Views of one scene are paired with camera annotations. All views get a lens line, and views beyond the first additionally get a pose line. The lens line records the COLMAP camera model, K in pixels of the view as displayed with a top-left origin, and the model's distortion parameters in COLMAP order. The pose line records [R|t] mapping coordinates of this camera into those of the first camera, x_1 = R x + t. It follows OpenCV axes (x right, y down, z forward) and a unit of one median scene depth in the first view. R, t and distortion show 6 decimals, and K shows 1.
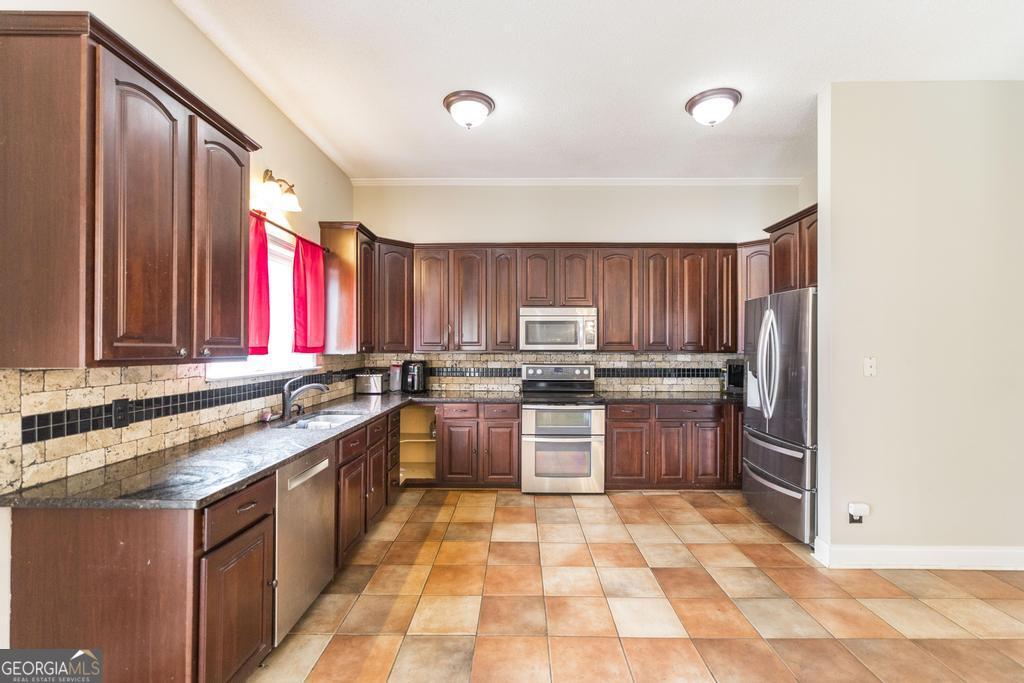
lens RADIAL K [[447.7, 0, 516.9], [0, 447.7, 344.7], [0, 0, 1]] dist [0.004251, 0.000188]
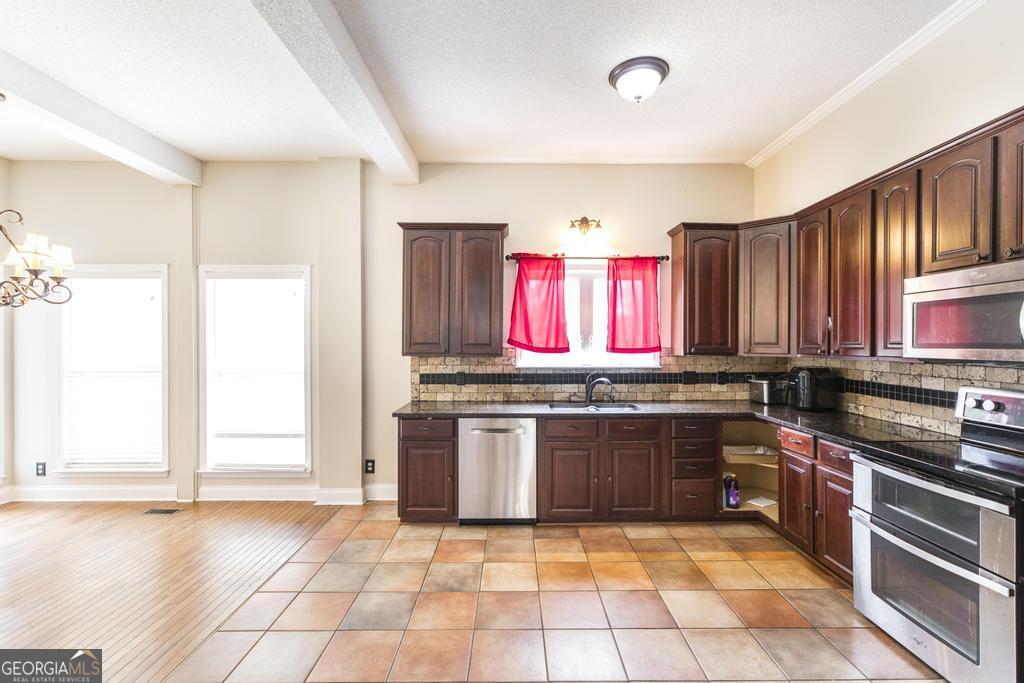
lens RADIAL K [[447.7, 0, 515.4], [0, 447.7, 342.1], [0, 0, 1]] dist [0.004251, 0.000188]
pose [[0.015223, -0.003446, -0.999878, 0.538665], [0.003184, 0.999989, -0.003398, -0.005799], [0.999879, -0.003131, 0.015234, 0.525061]]
